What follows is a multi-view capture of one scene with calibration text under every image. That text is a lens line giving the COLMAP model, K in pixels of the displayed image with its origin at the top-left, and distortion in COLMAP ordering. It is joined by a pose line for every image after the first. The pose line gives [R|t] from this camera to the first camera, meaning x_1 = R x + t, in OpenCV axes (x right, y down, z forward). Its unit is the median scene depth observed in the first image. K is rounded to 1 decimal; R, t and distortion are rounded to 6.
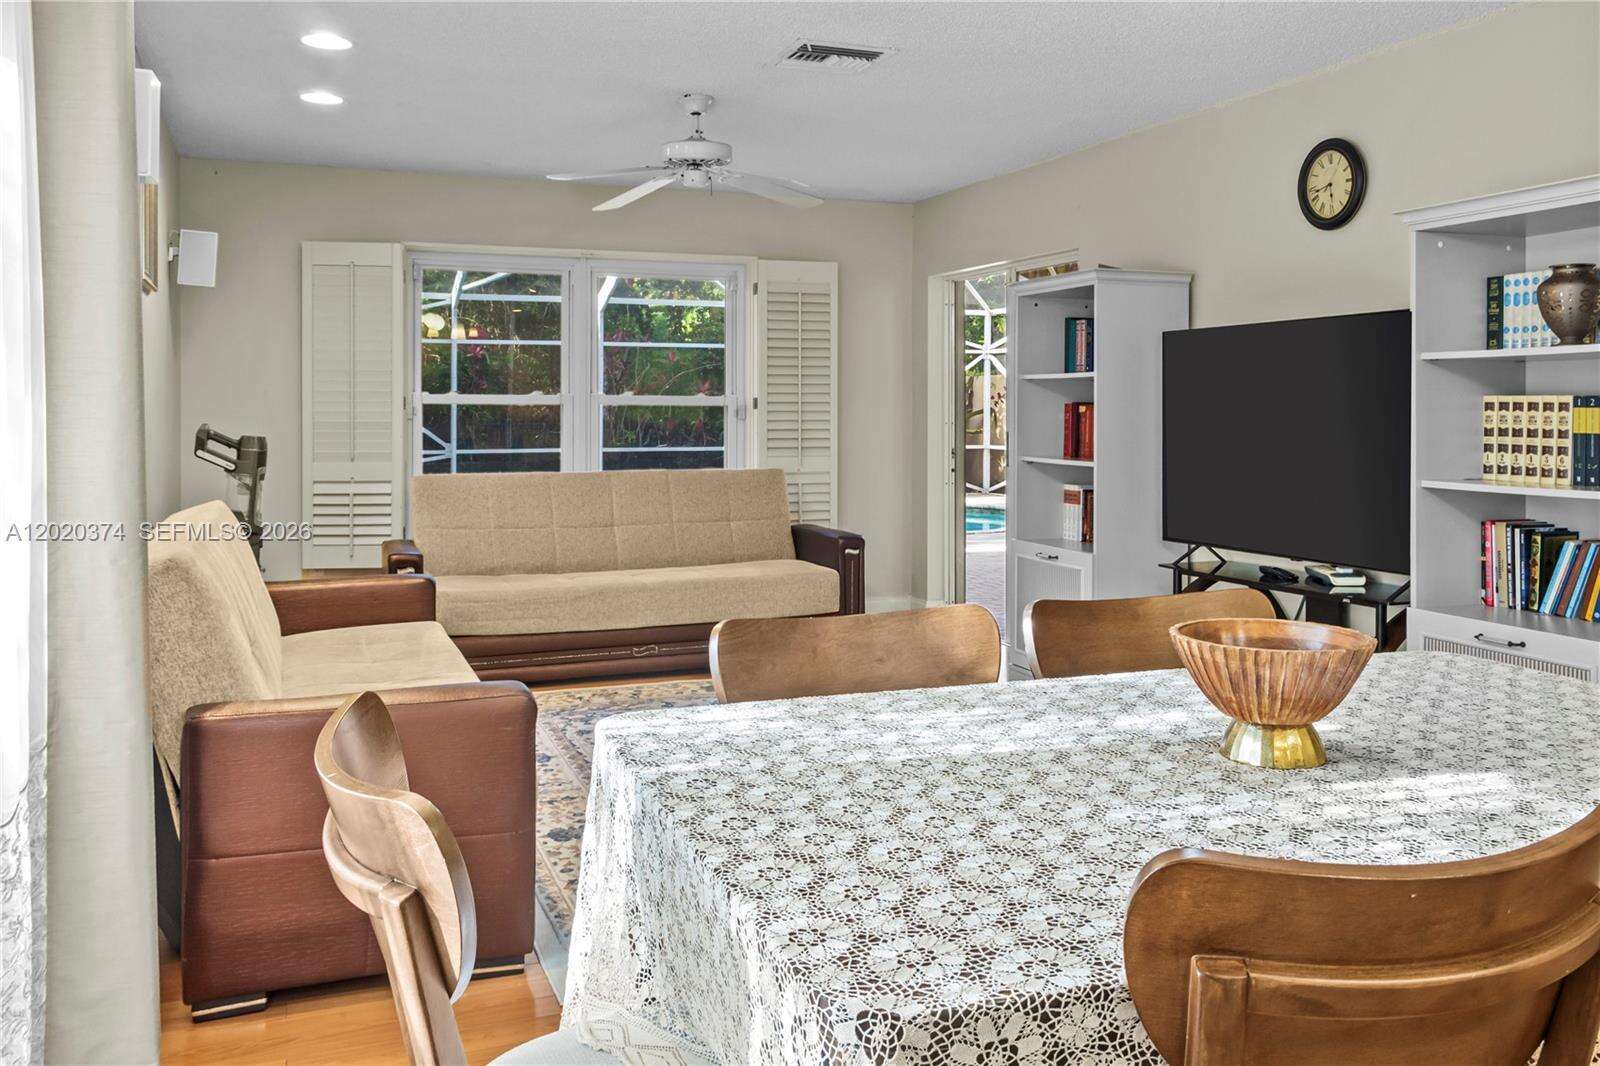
lens RADIAL K [[1305.2, 0, 803.6], [0, 1305.2, 402.6], [0, 0, 1]] dist [0.004755, 0.001765]
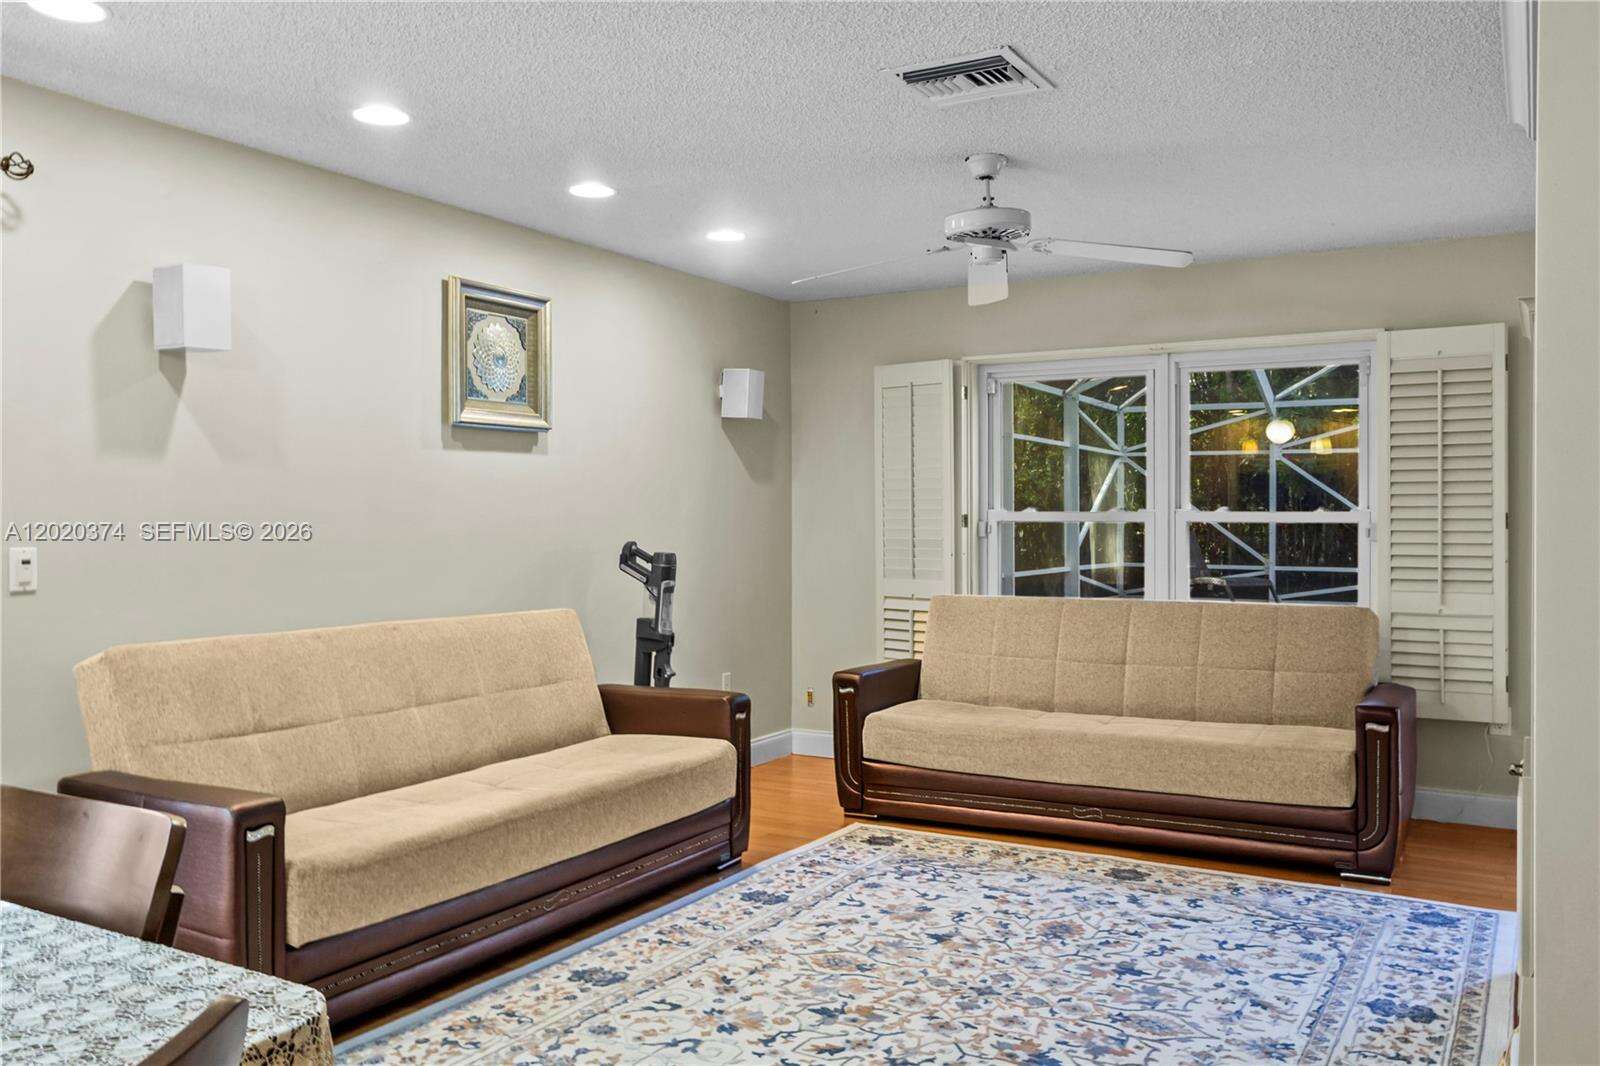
lens RADIAL K [[1293.6, 0, 801.6], [0, 1293.6, 468.8], [0, 0, 1]] dist [0.003149, 0.005990]
pose [[0.626102, -0.034238, -0.778989, 0.381612], [0.004132, 0.999167, -0.040594, 0.000114], [0.779730, 0.022197, 0.625722, 0.294648]]
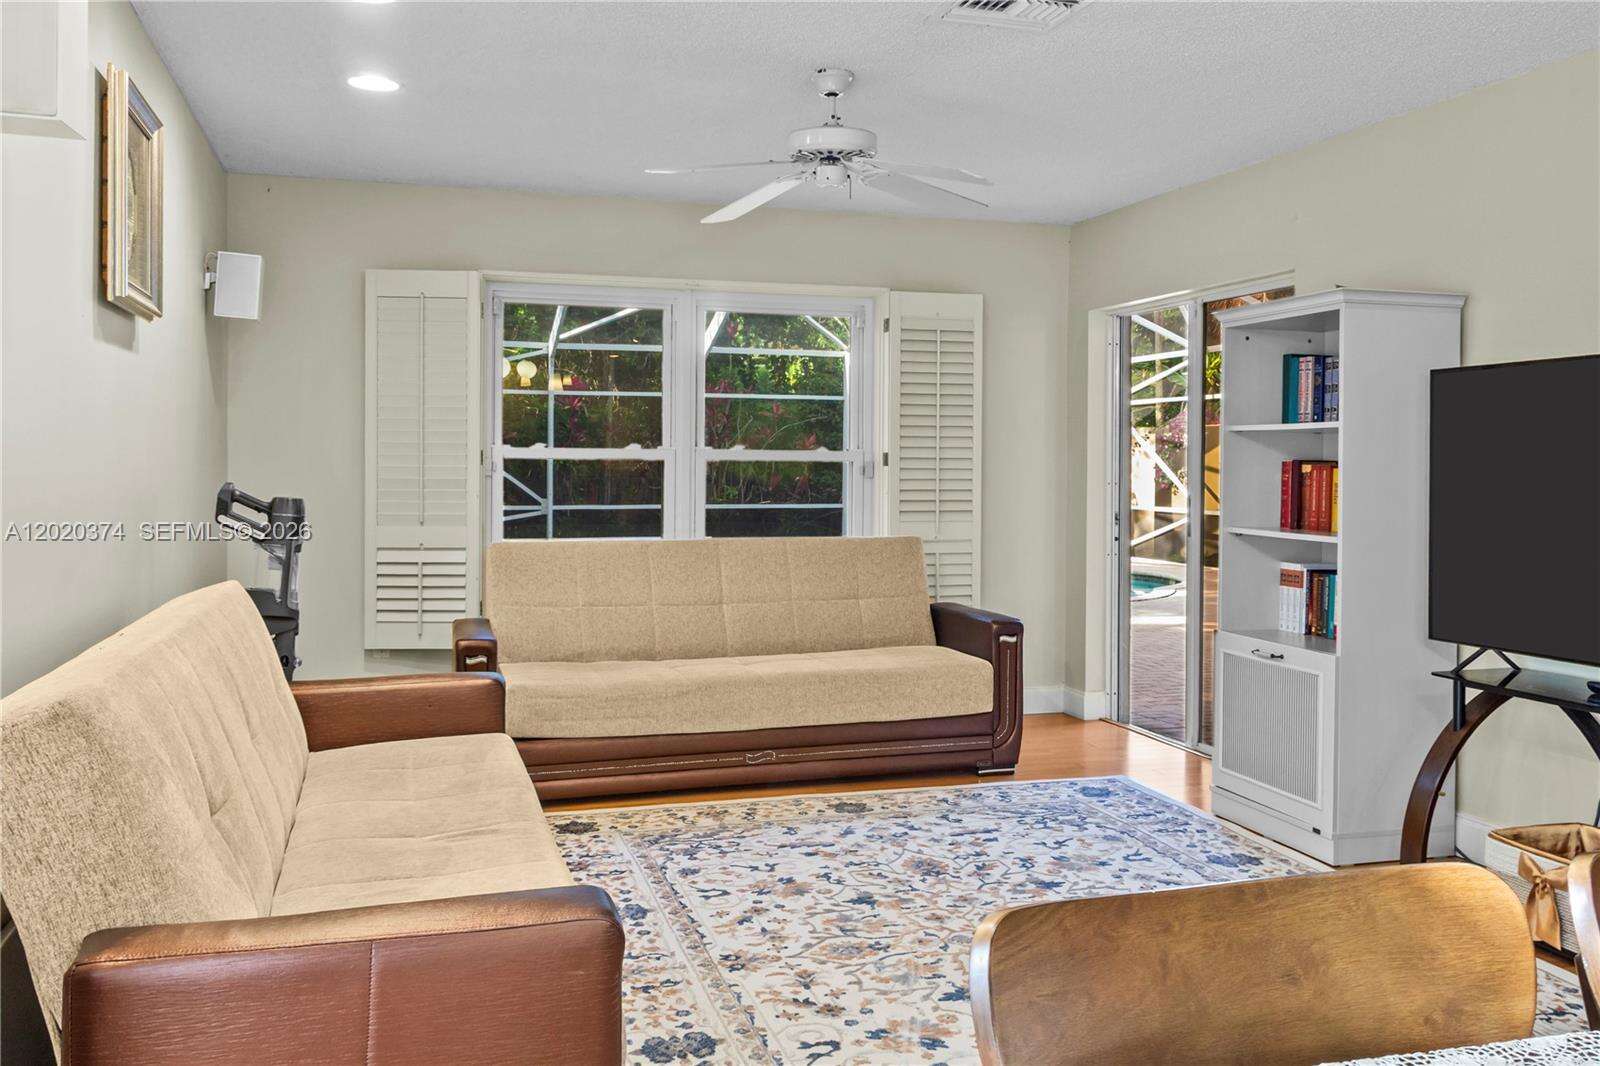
lens RADIAL K [[1325.8, 0, 796.7], [0, 1325.8, 446.1], [0, 0, 1]] dist [0.015801, 0.001452]
pose [[0.996672, 0.003226, -0.081457, -0.027634], [-0.003909, 0.999958, -0.008229, -0.000741], [0.081427, 0.008520, 0.996643, 0.145462]]
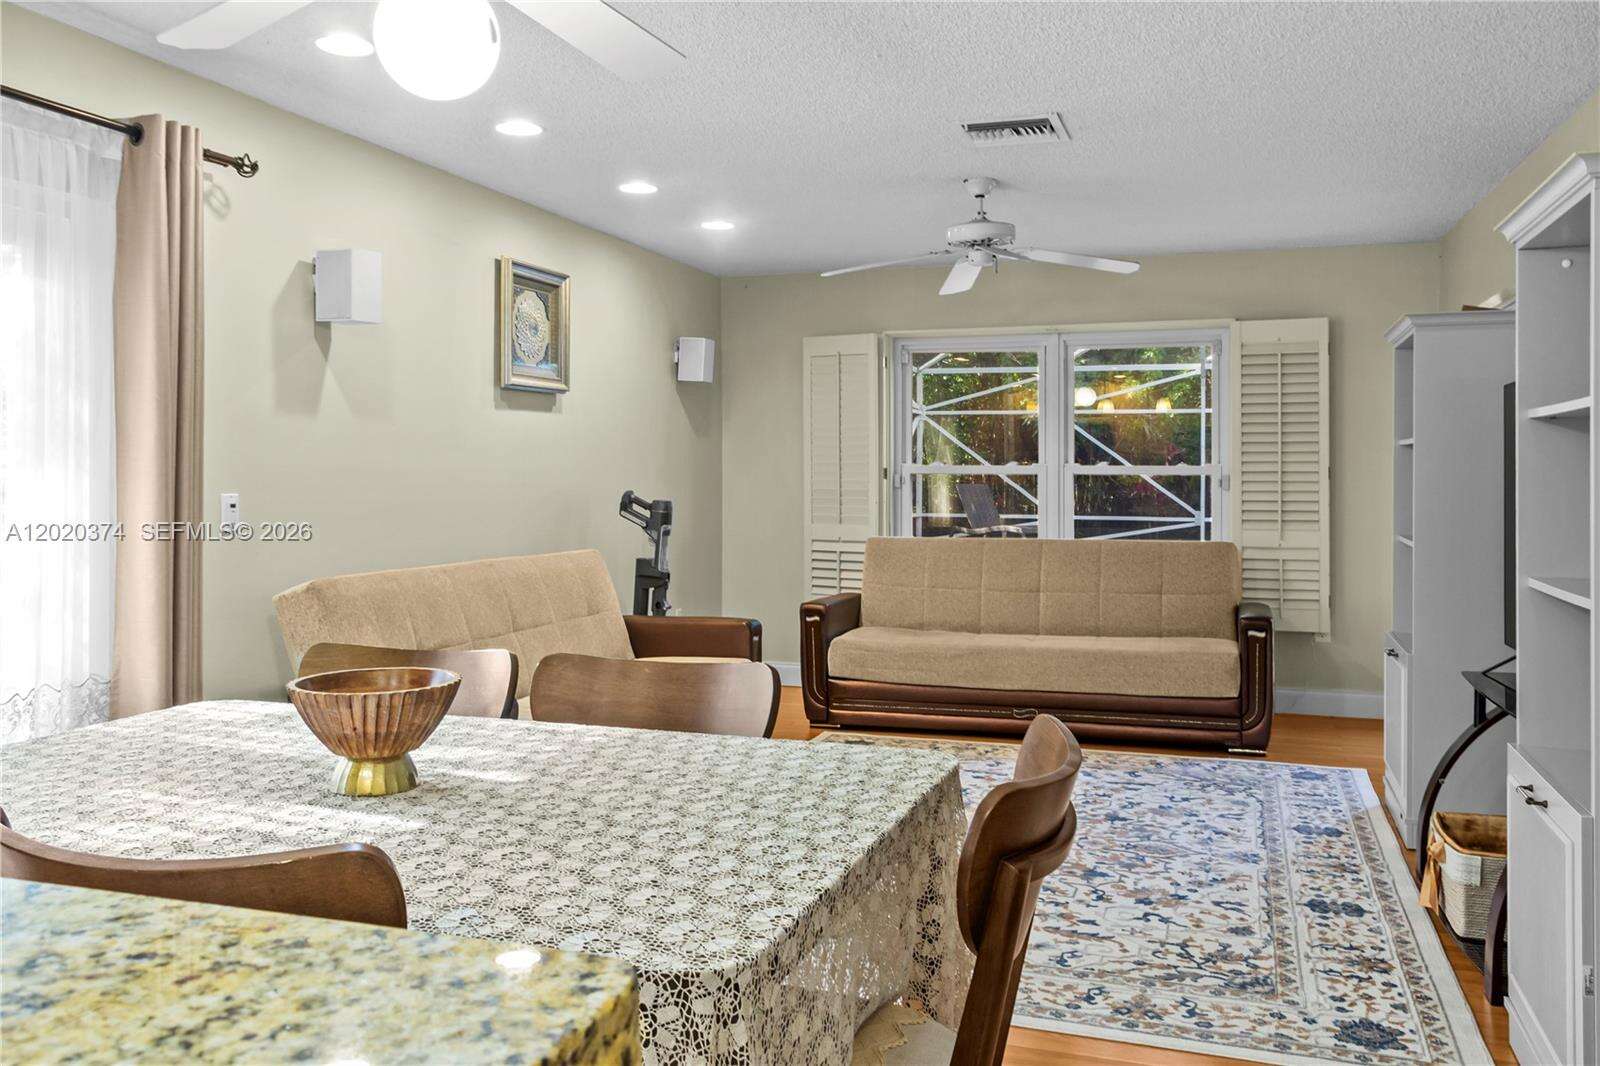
lens RADIAL K [[1305.2, 0, 803.6], [0, 1305.2, 402.6], [0, 0, 1]] dist [0.004755, 0.001765]
pose [[0.769731, -0.037767, -0.637250, 0.368472], [0.003264, 0.998468, -0.055231, 0.001424], [0.638360, 0.040433, 0.768675, 0.079616]]
